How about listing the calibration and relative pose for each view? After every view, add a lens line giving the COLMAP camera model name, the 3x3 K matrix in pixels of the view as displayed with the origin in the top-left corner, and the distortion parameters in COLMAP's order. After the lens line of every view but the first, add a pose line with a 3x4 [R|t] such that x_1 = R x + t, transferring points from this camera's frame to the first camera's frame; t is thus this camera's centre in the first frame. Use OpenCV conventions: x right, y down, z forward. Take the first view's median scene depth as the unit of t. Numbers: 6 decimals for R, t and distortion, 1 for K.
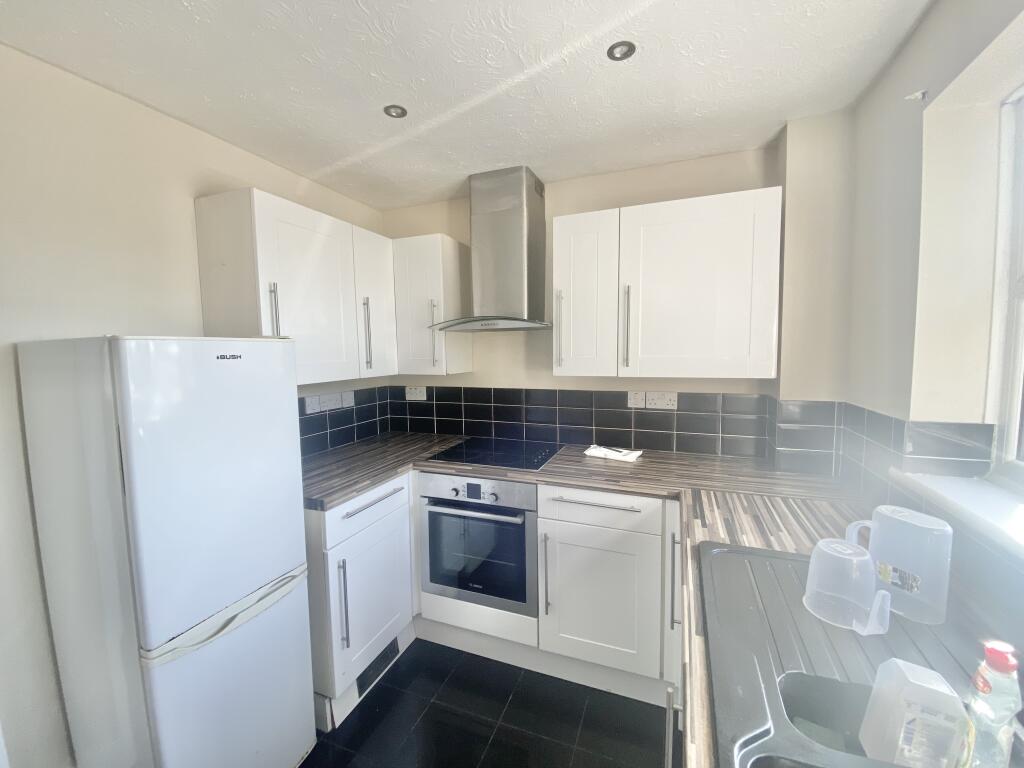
lens RADIAL K [[416.2, 0, 512.0], [0, 416.2, 384.0], [0, 0, 1]] dist [0.026975, -0.017257]
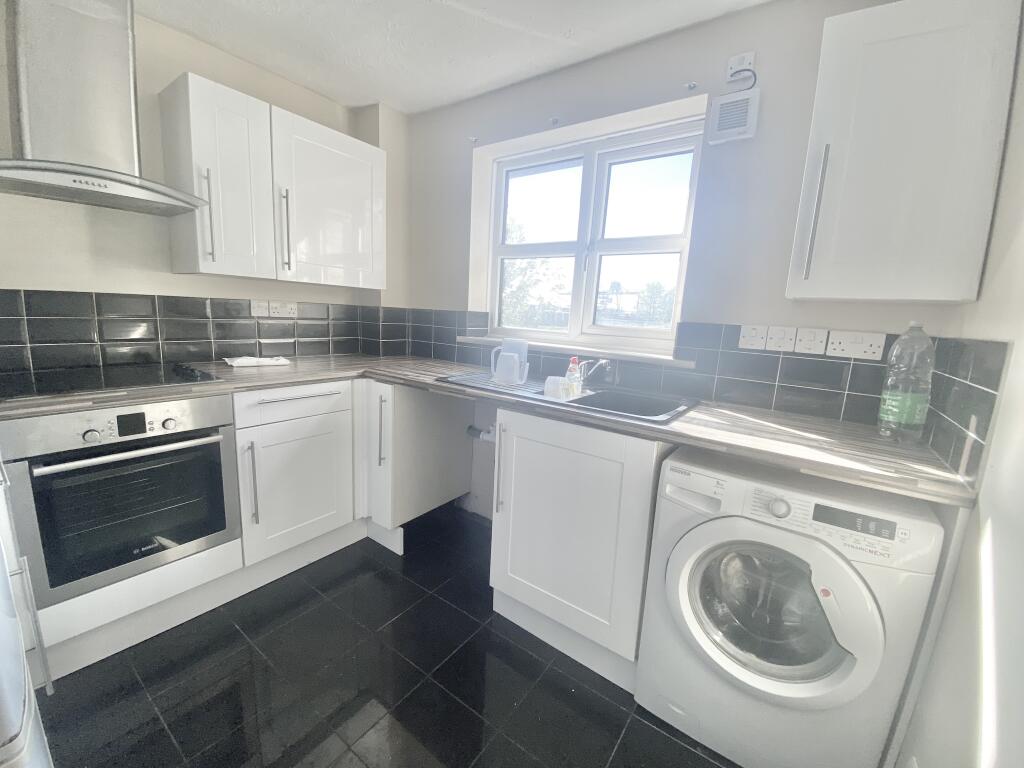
lens RADIAL K [[416.2, 0, 512.0], [0, 416.2, 384.0], [0, 0, 1]] dist [0.026975, -0.017257]
pose [[0.254183, -0.146710, 0.955964, -0.629545], [0.027198, 0.989121, 0.144567, 0.103317], [-0.966774, -0.010746, 0.255408, 0.183146]]
